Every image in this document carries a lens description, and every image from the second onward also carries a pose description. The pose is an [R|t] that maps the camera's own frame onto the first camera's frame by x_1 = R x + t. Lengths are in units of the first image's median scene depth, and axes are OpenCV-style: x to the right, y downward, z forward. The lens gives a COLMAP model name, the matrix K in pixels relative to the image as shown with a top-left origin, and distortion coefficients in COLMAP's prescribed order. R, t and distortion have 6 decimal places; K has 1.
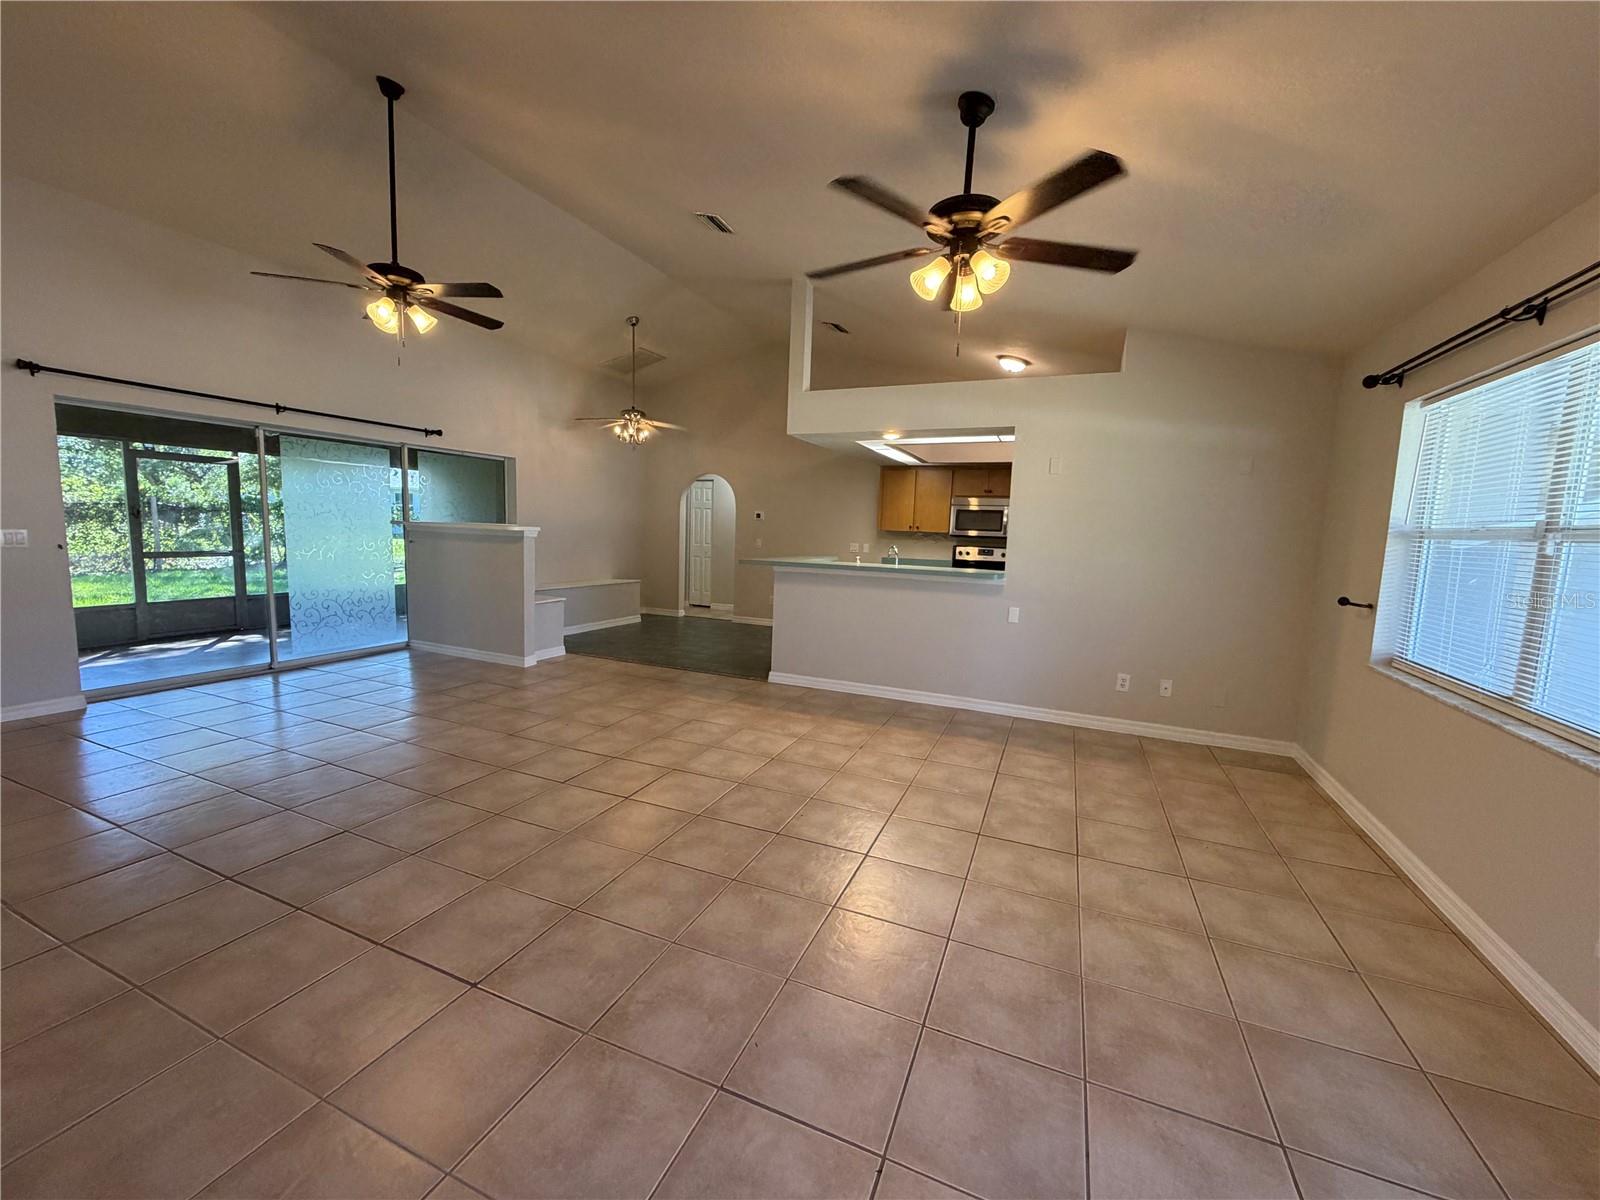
lens RADIAL K [[634.2, 0, 801.6], [0, 634.2, 599.9], [0, 0, 1]] dist [-0.001856, -0.000674]
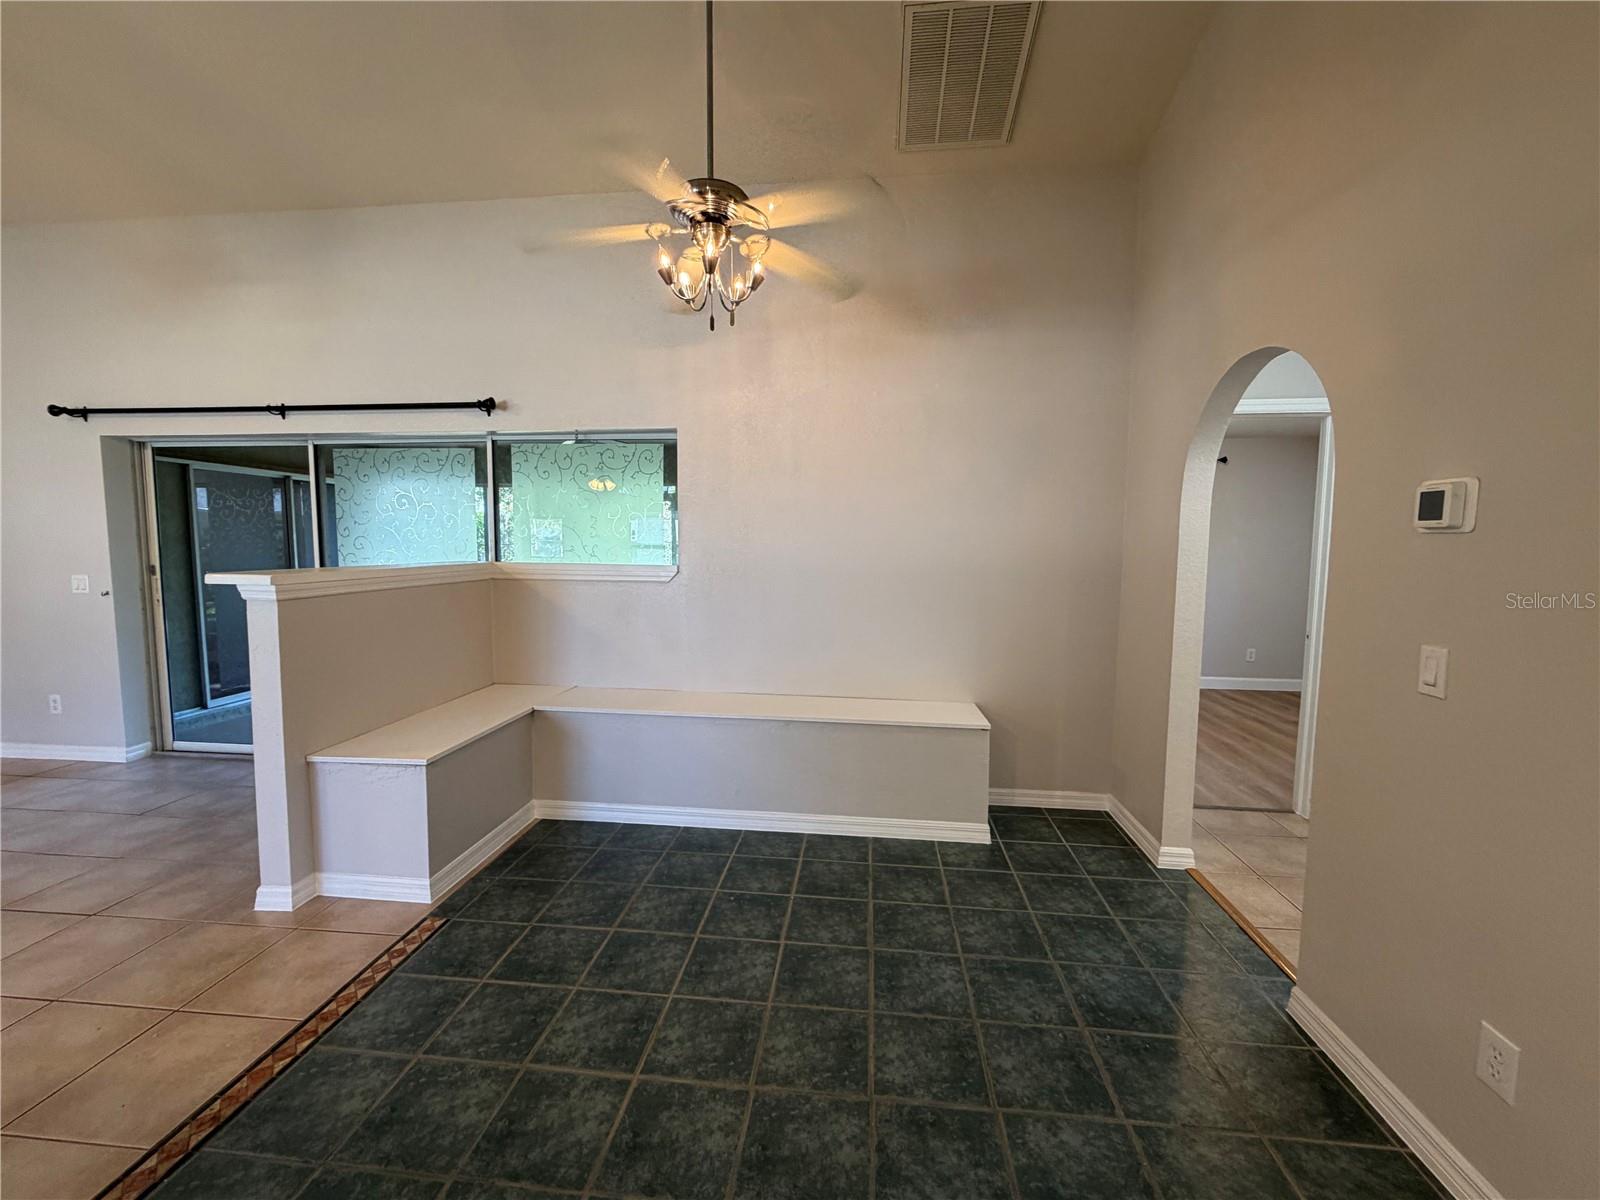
lens RADIAL K [[650.2, 0, 802.0], [0, 650.2, 599.7], [0, 0, 1]] dist [-0.000206, -0.000617]
pose [[0.296430, 0.048301, -0.953833, 0.073717], [-0.105049, 0.994309, 0.017704, -0.169419], [0.949260, 0.094951, 0.299817, 1.419402]]
